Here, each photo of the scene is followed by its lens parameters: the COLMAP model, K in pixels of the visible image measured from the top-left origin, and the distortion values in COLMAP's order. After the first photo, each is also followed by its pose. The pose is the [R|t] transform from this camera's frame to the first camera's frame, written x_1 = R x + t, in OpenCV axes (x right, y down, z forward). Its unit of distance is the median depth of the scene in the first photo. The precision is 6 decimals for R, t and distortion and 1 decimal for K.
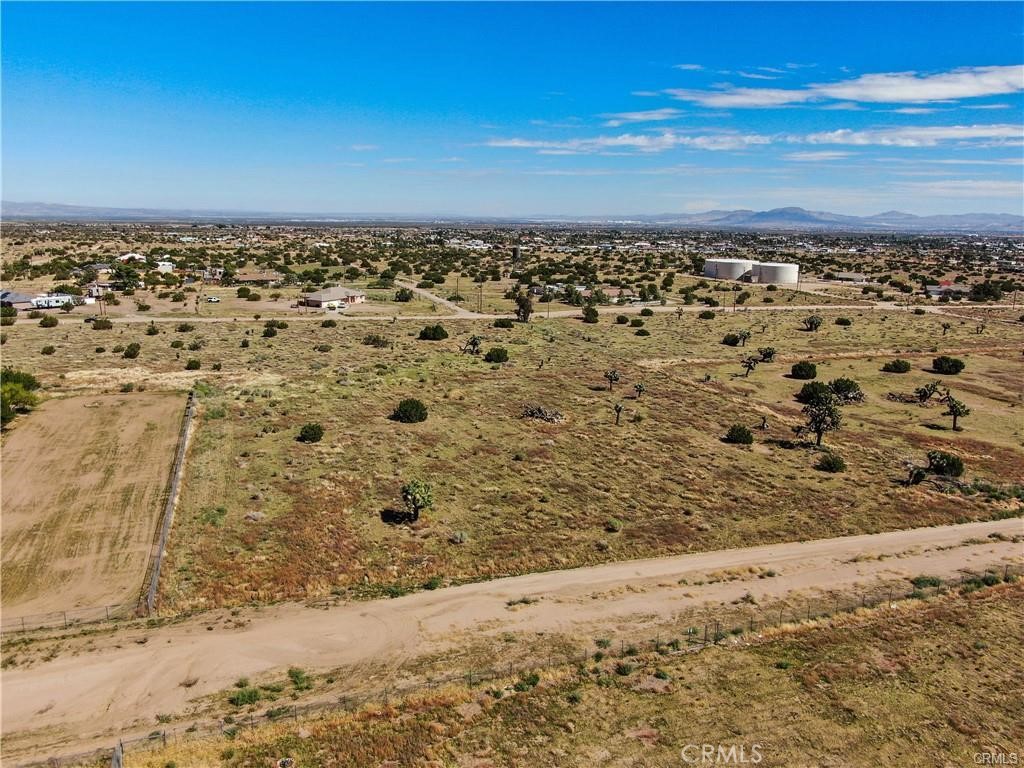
lens RADIAL K [[735.5, 0, 511.0], [0, 735.5, 370.2], [0, 0, 1]] dist [-0.021173, 0.008095]
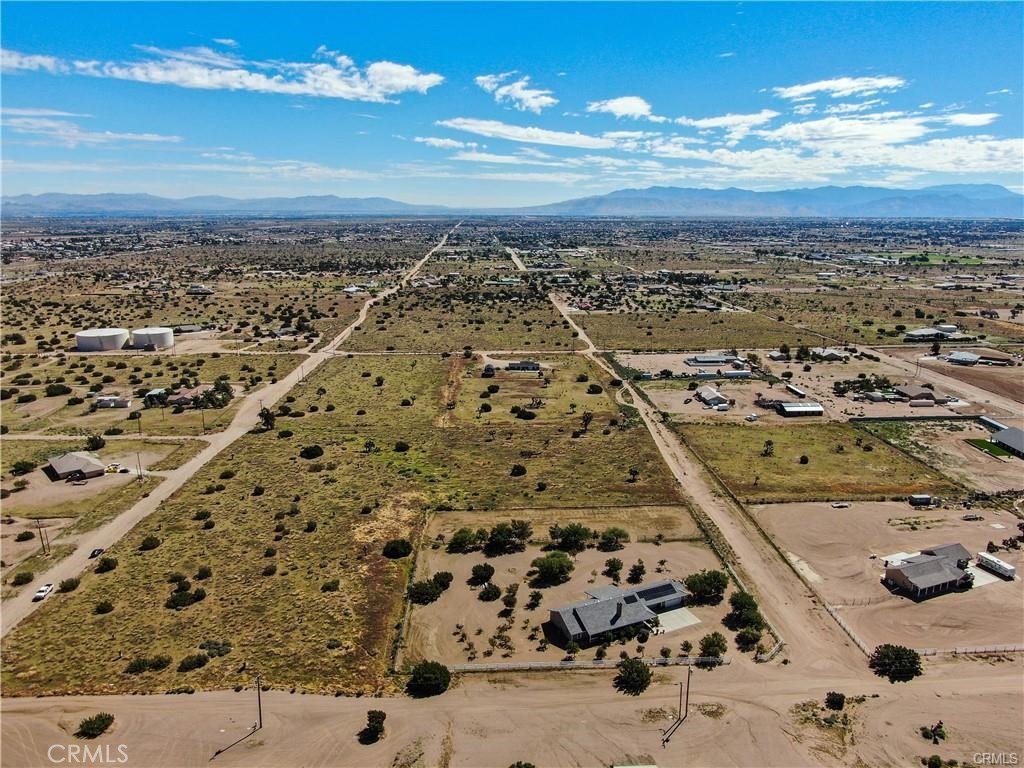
lens RADIAL K [[735.5, 0, 512.6], [0, 735.5, 382.0], [0, 0, 1]] dist [-0.021173, 0.008095]
pose [[0.315395, -0.236484, 0.919022, -2.422430], [0.196458, 0.963742, 0.180569, -0.693933], [-0.928402, 0.123598, 0.350419, 0.198569]]
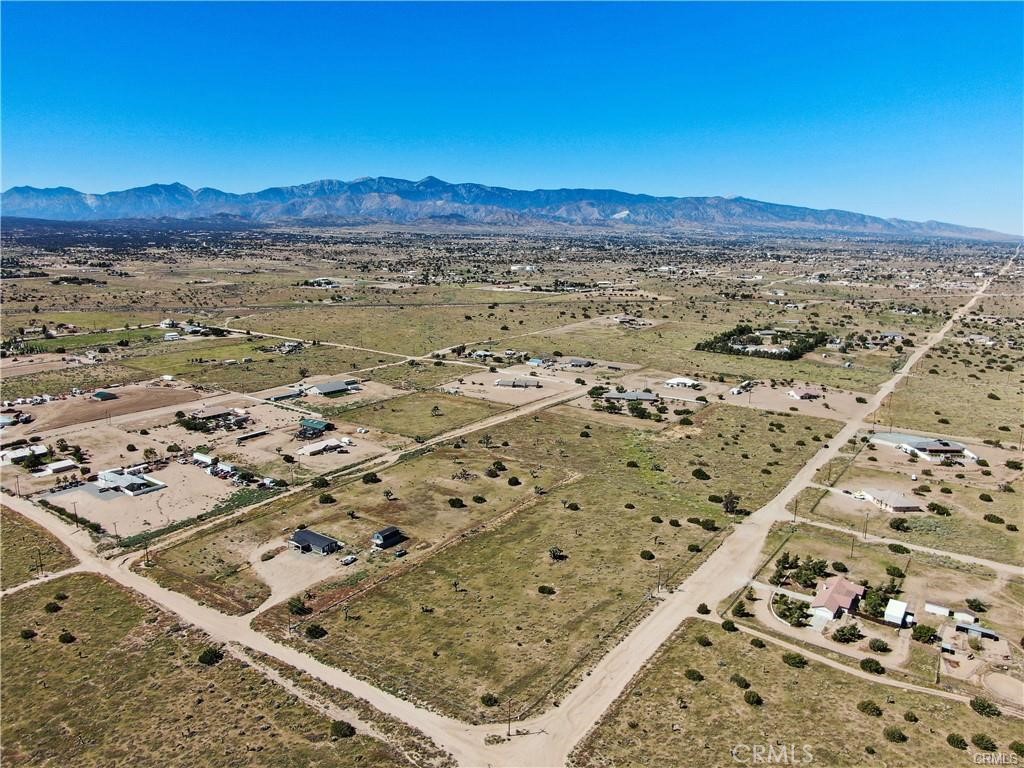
lens RADIAL K [[735.5, 0, 512.3], [0, 735.5, 382.5], [0, 0, 1]] dist [-0.021173, 0.008095]
pose [[-0.825873, 0.088405, -0.556882, 2.420217], [-0.142145, 0.923092, 0.357345, -1.601582], [0.545645, 0.374280, -0.749791, 3.832954]]
